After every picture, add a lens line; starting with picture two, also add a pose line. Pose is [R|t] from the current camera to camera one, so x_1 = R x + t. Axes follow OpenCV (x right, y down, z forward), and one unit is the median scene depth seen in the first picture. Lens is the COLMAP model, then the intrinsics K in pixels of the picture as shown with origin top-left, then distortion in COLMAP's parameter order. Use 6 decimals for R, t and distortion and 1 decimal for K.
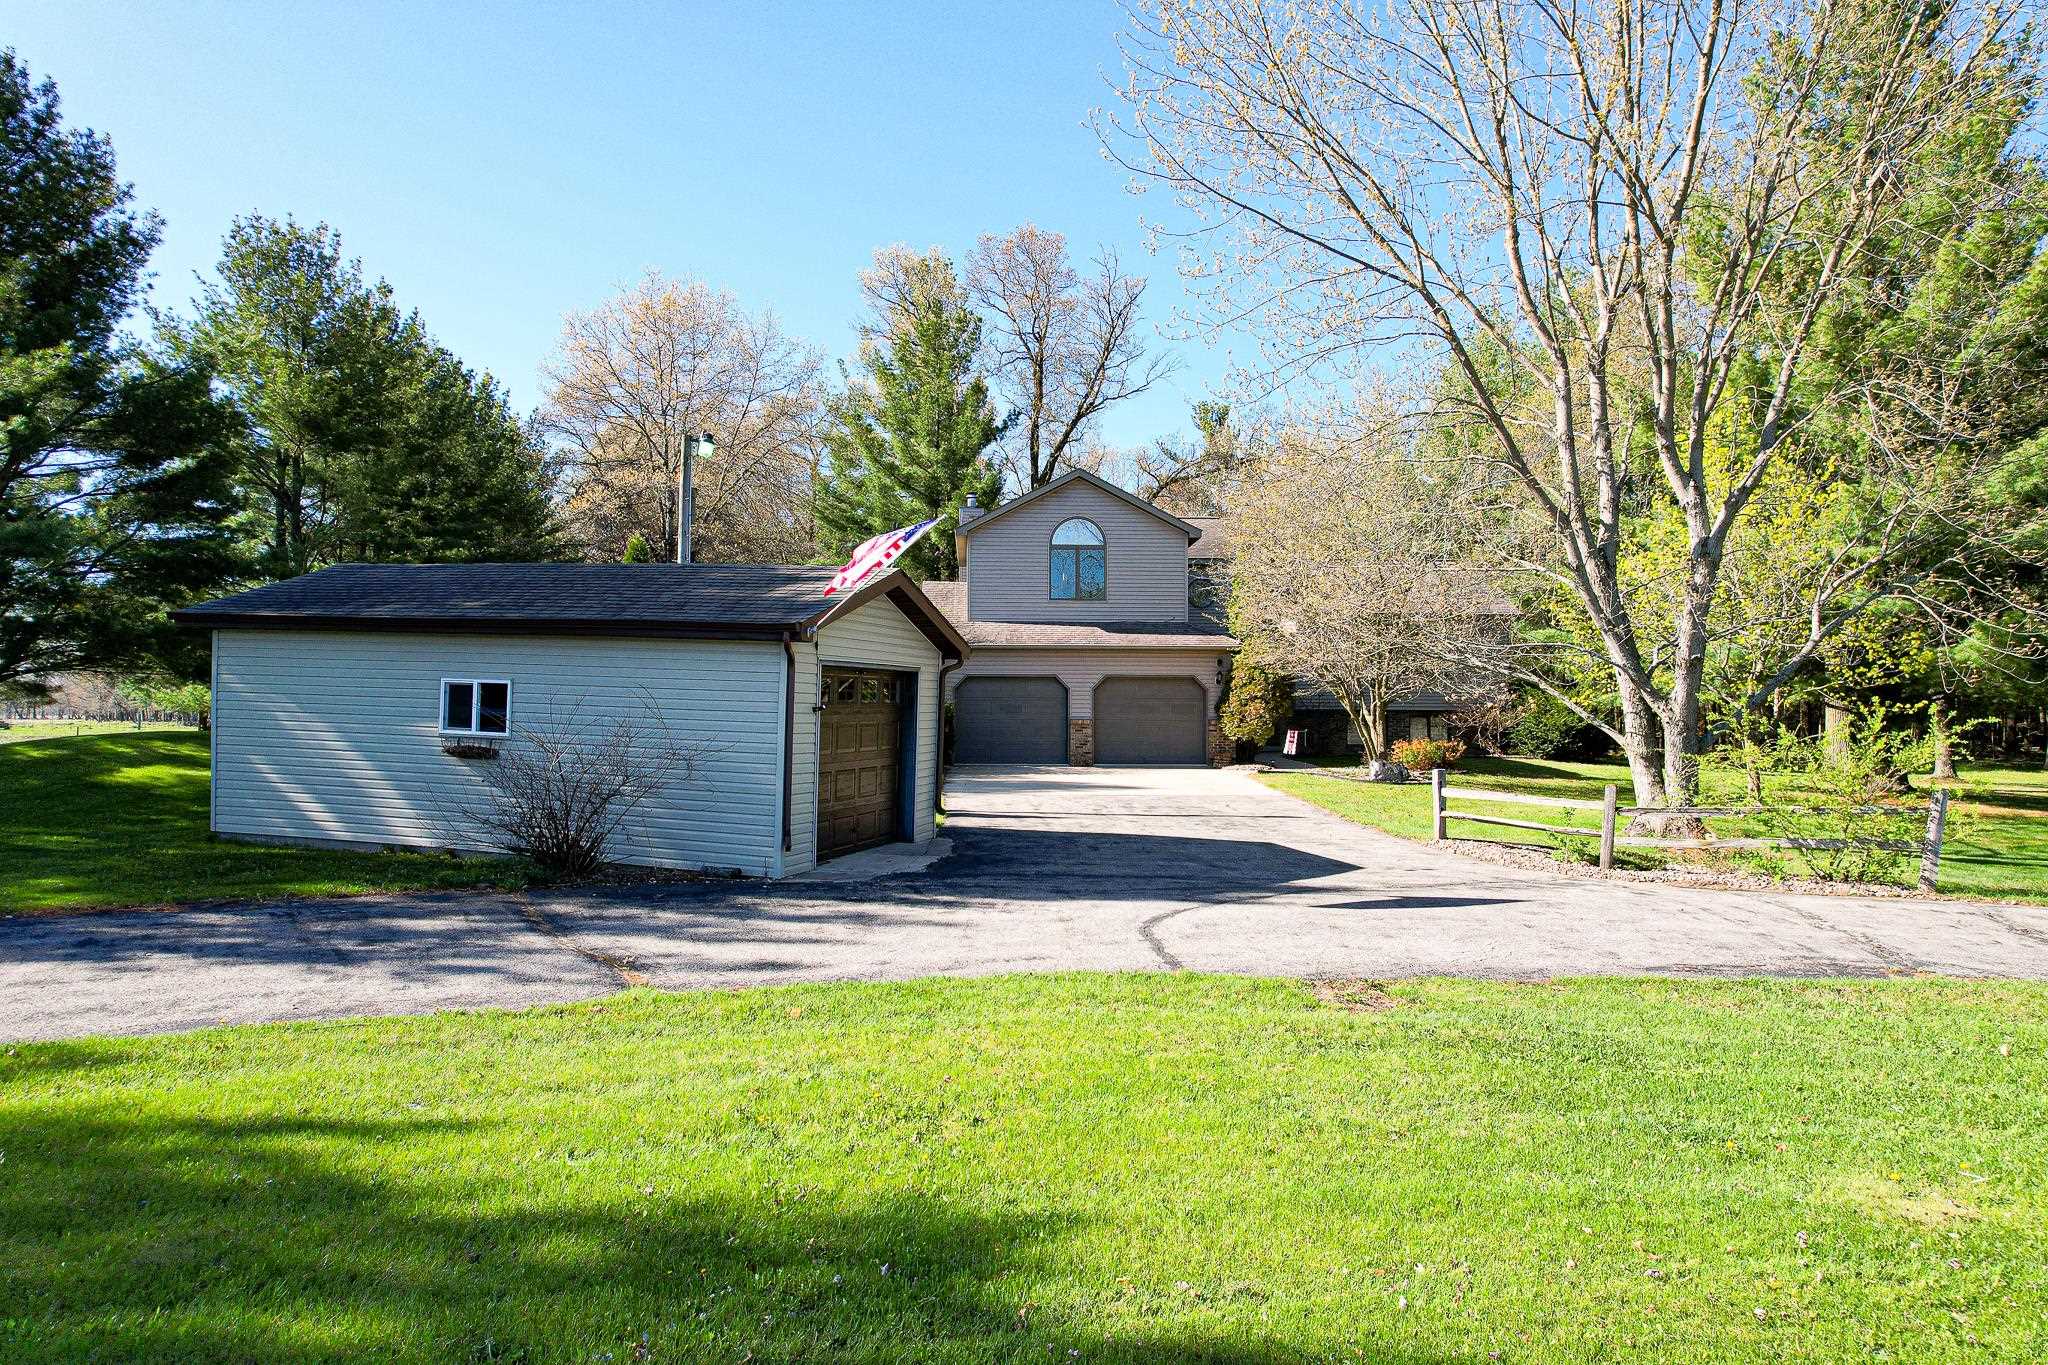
lens RADIAL K [[1308.0, 0, 1020.8], [0, 1308.0, 689.9], [0, 0, 1]] dist [-0.055617, 0.040022]
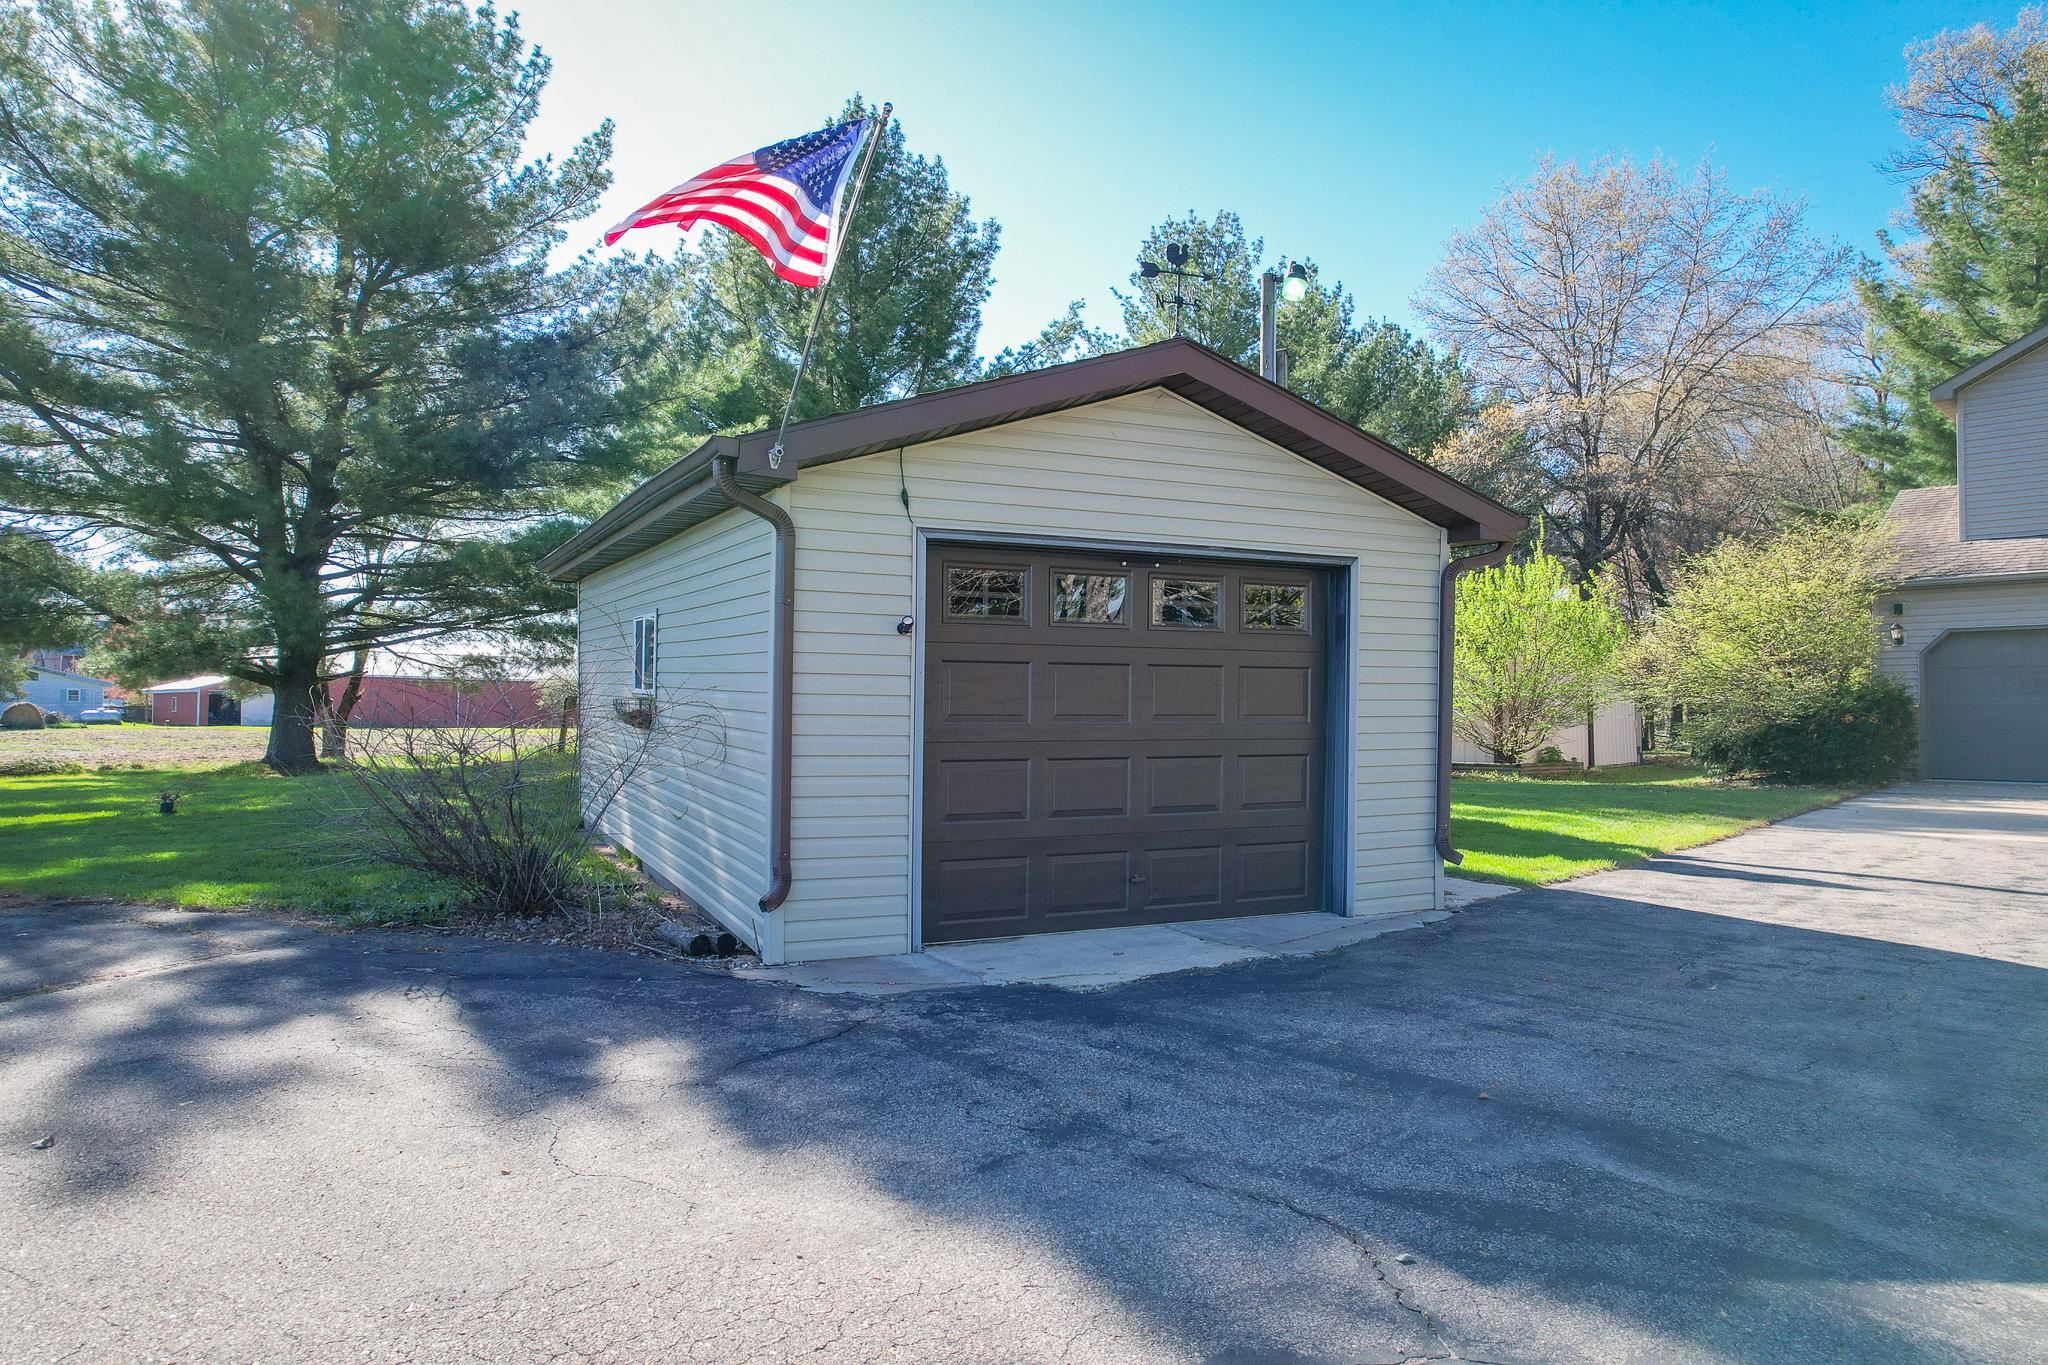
lens RADIAL K [[1308.0, 0, 1028.2], [0, 1308.0, 685.7], [0, 0, 1]] dist [-0.055617, 0.040022]
pose [[0.680102, -0.020173, -0.732840, 0.100910], [0.010601, 0.999787, -0.017683, 0.019743], [0.733041, 0.004257, 0.680171, 0.296998]]
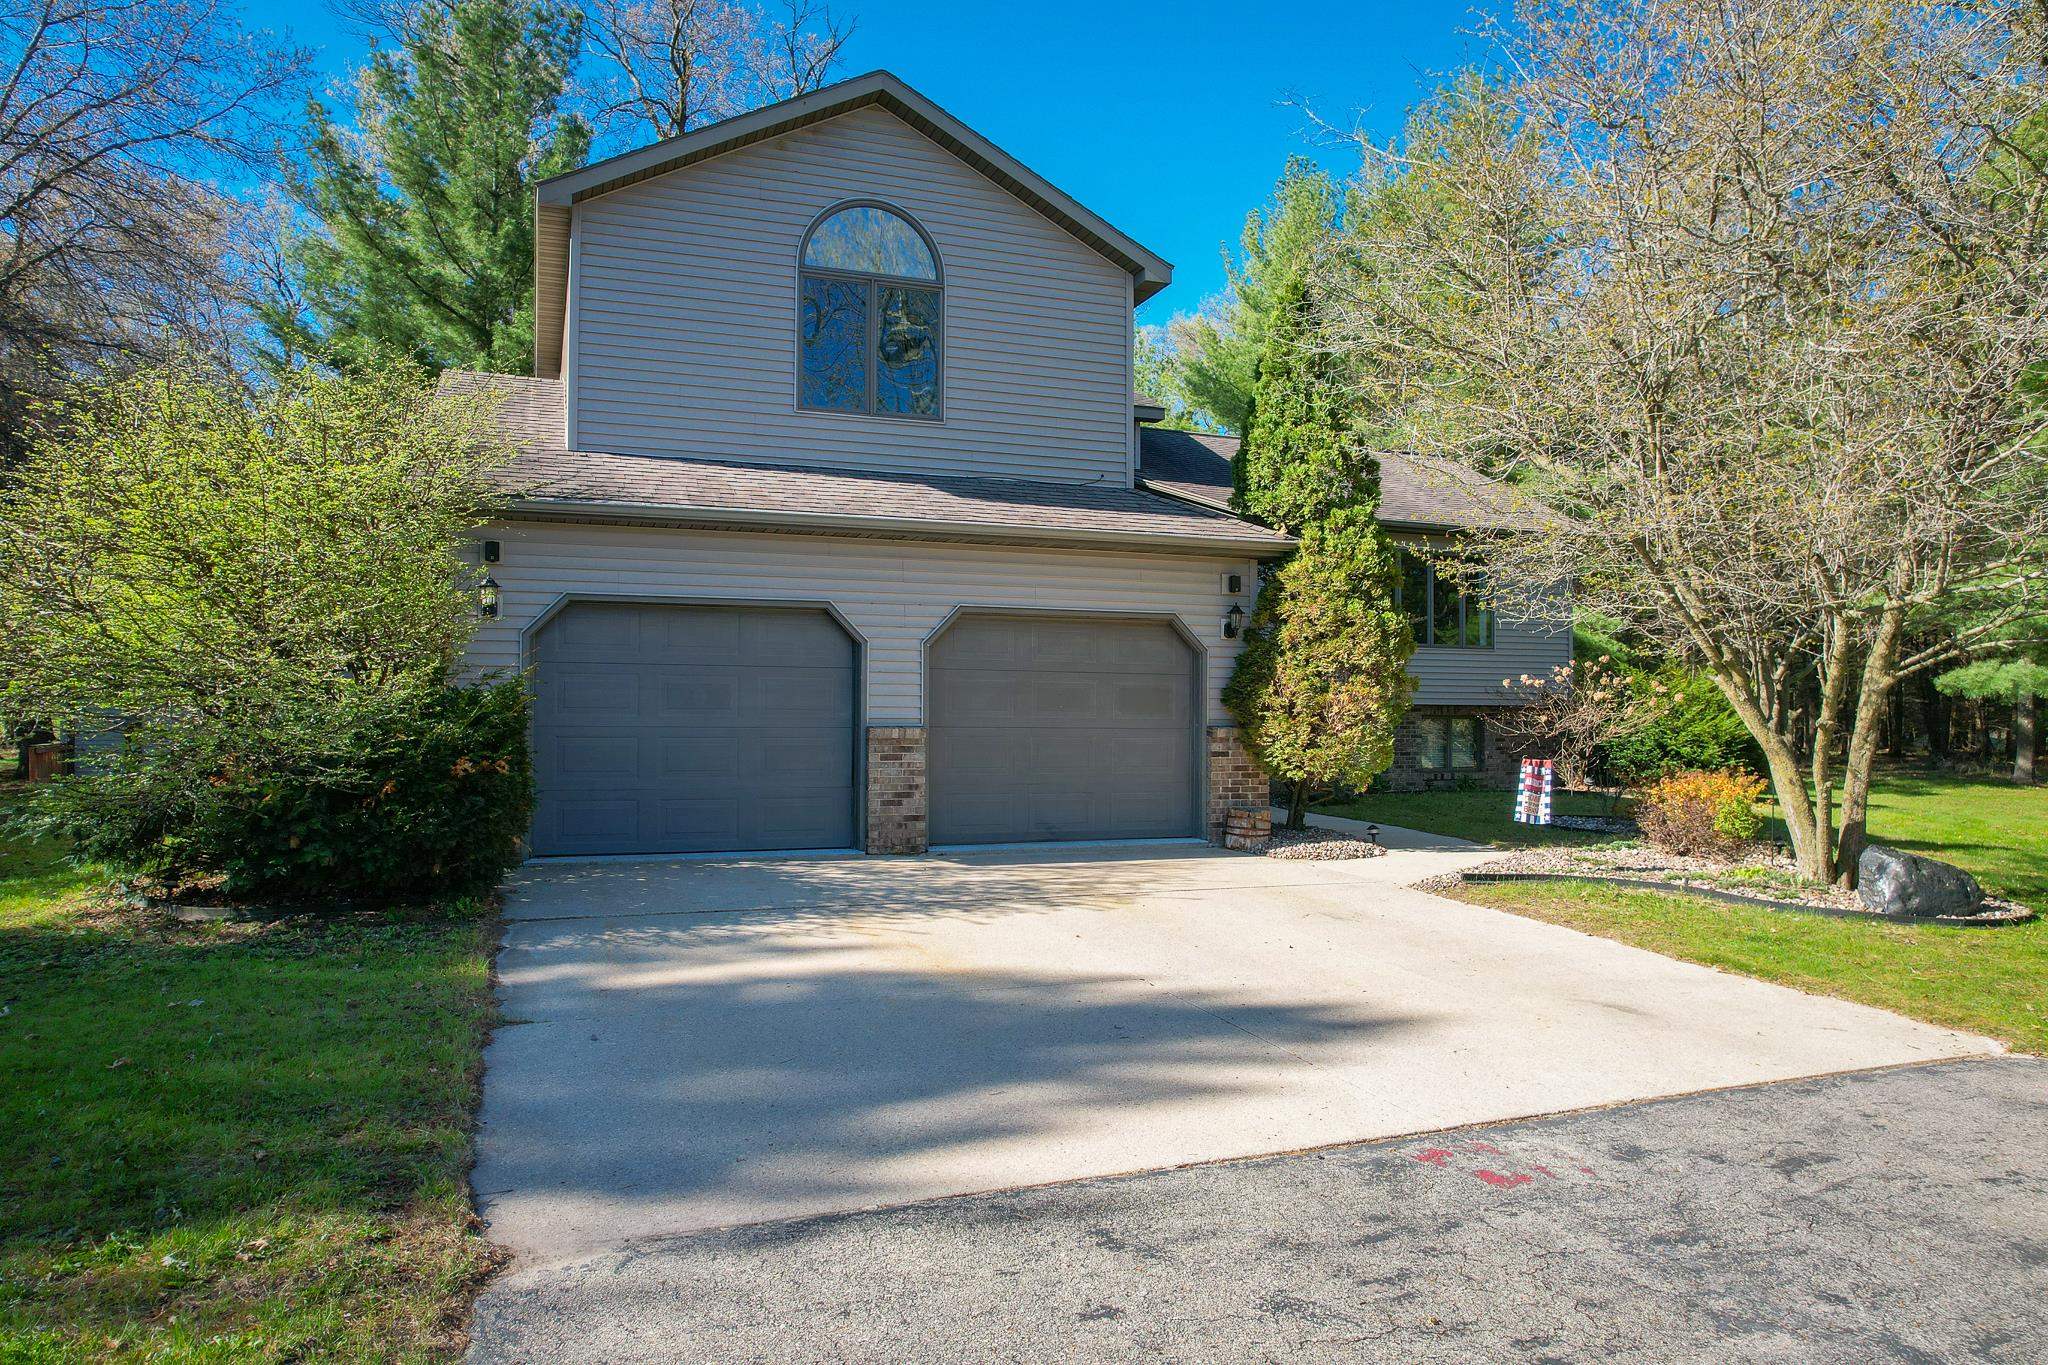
lens RADIAL K [[1308.0, 0, 1023.3], [0, 1308.0, 684.9], [0, 0, 1]] dist [-0.055617, 0.040022]
pose [[0.948444, 0.008256, 0.316838, -0.035791], [-0.006862, 0.999961, -0.005517, 0.012704], [-0.316872, 0.003059, 0.948463, 0.641410]]
